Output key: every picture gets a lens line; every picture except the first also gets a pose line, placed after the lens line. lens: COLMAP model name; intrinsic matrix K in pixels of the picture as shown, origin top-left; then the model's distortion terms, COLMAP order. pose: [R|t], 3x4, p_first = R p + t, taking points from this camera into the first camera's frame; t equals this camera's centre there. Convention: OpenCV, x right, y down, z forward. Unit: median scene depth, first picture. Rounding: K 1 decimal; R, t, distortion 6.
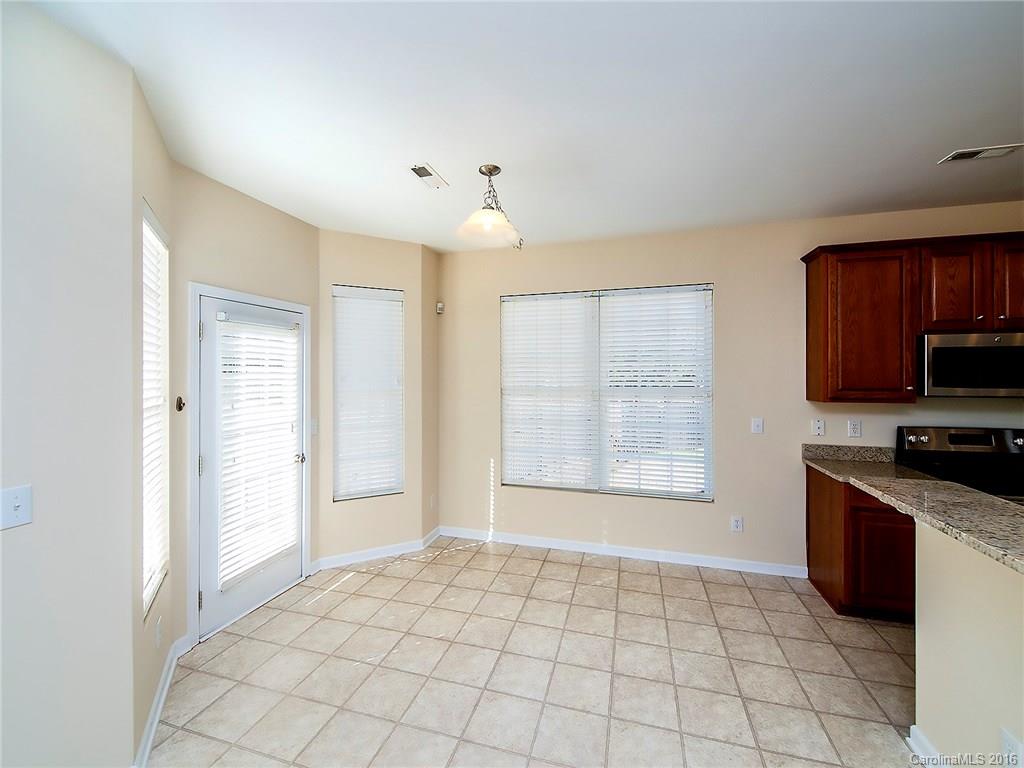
lens RADIAL K [[431.4, 0, 494.2], [0, 431.4, 377.0], [0, 0, 1]] dist [0.001213, -0.003864]
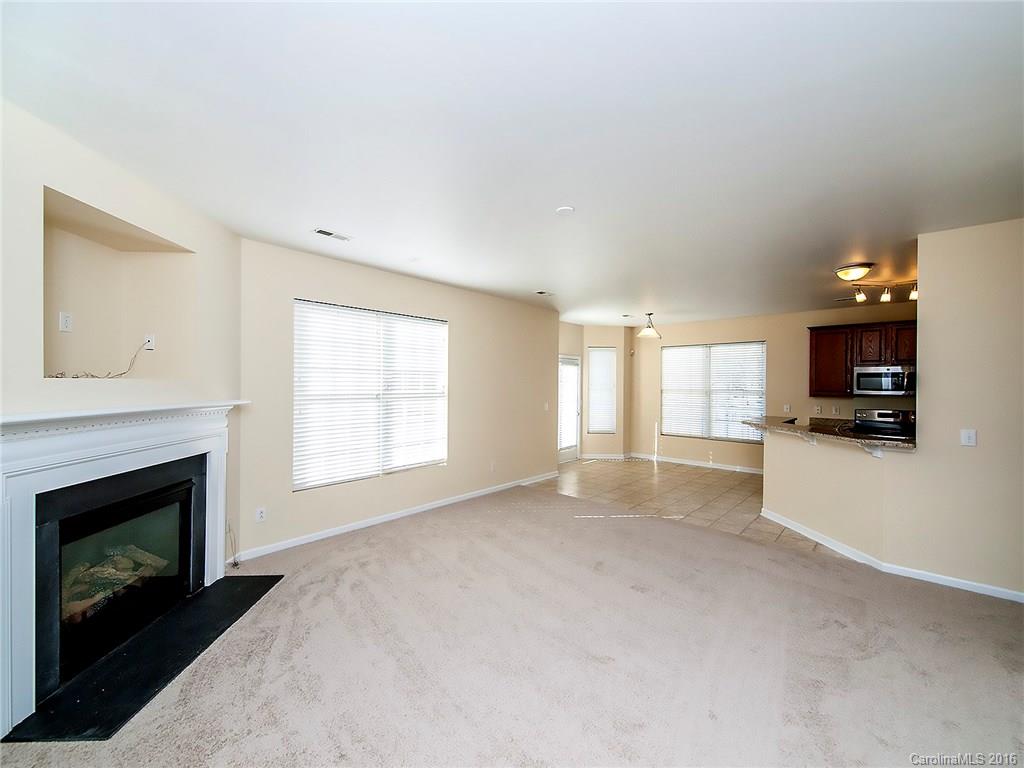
lens RADIAL K [[431.4, 0, 506.7], [0, 431.4, 379.9], [0, 0, 1]] dist [0.001213, -0.003864]
pose [[0.916788, 0.004166, -0.399354, 0.216290], [-0.008805, 0.999913, -0.009782, 0.006114], [0.399278, 0.012484, 0.916745, -1.639881]]
